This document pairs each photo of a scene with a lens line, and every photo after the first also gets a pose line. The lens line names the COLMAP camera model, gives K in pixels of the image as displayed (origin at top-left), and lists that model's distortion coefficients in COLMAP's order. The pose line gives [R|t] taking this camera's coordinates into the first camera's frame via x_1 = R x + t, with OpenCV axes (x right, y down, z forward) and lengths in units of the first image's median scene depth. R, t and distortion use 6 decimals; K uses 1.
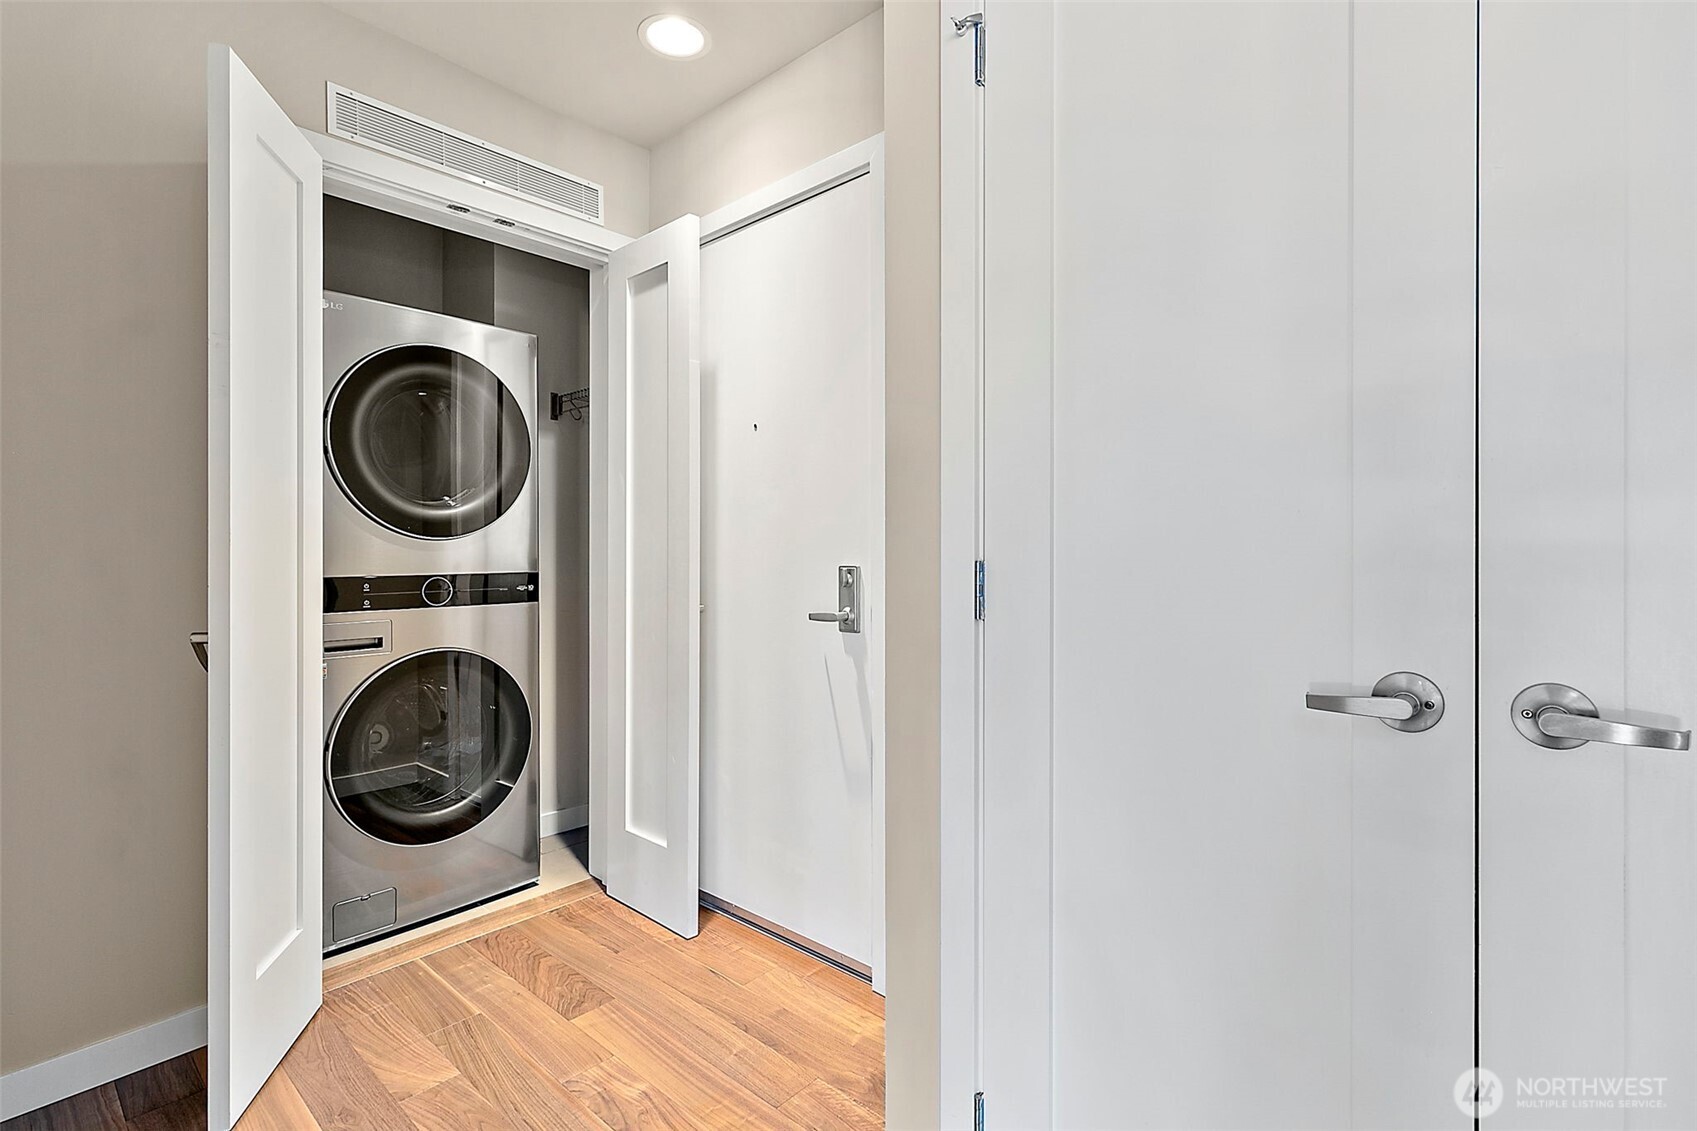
lens RADIAL K [[776.1, 0, 848.3], [0, 776.1, 561.6], [0, 0, 1]] dist [0.001065, 0.000233]
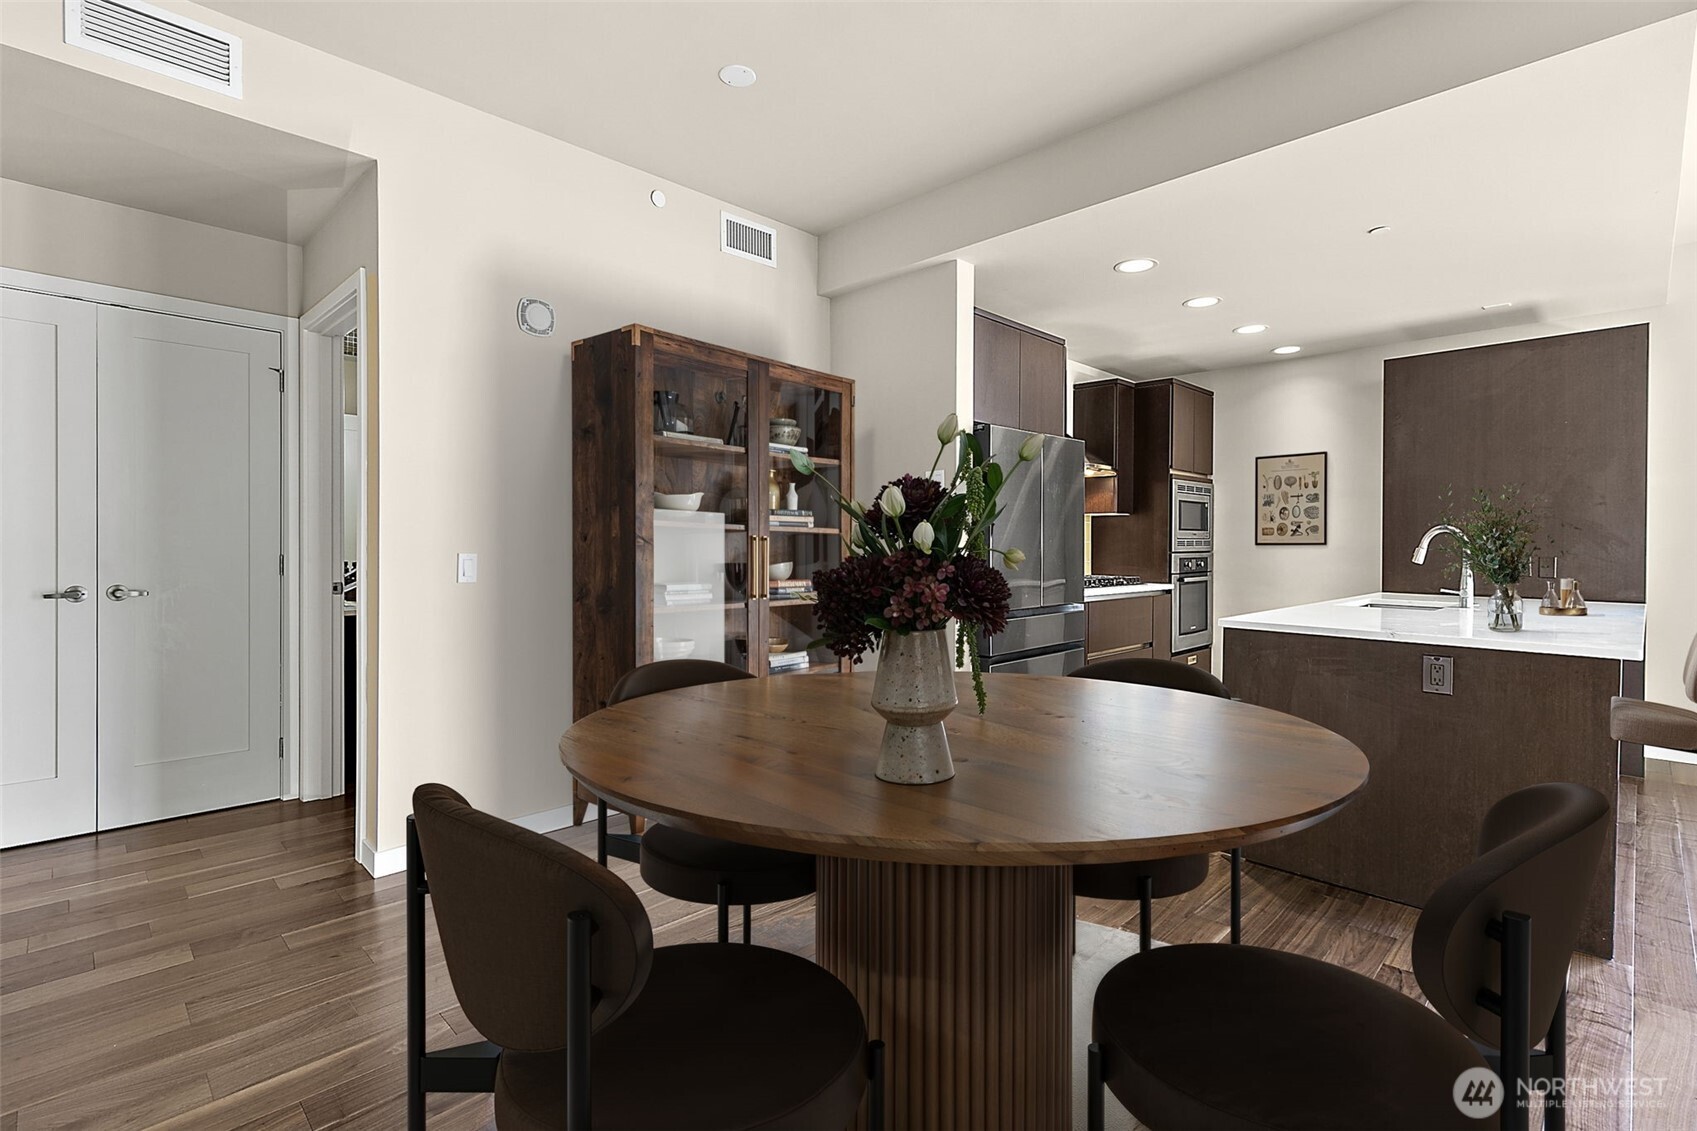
lens RADIAL K [[776.1, 0, 855.2], [0, 776.1, 575.3], [0, 0, 1]] dist [0.001065, 0.000233]
pose [[0.064483, -0.014545, 0.997813, -2.941493], [0.003166, 0.999892, 0.014371, 0.061224], [-0.997914, 0.002233, 0.064522, -3.155120]]
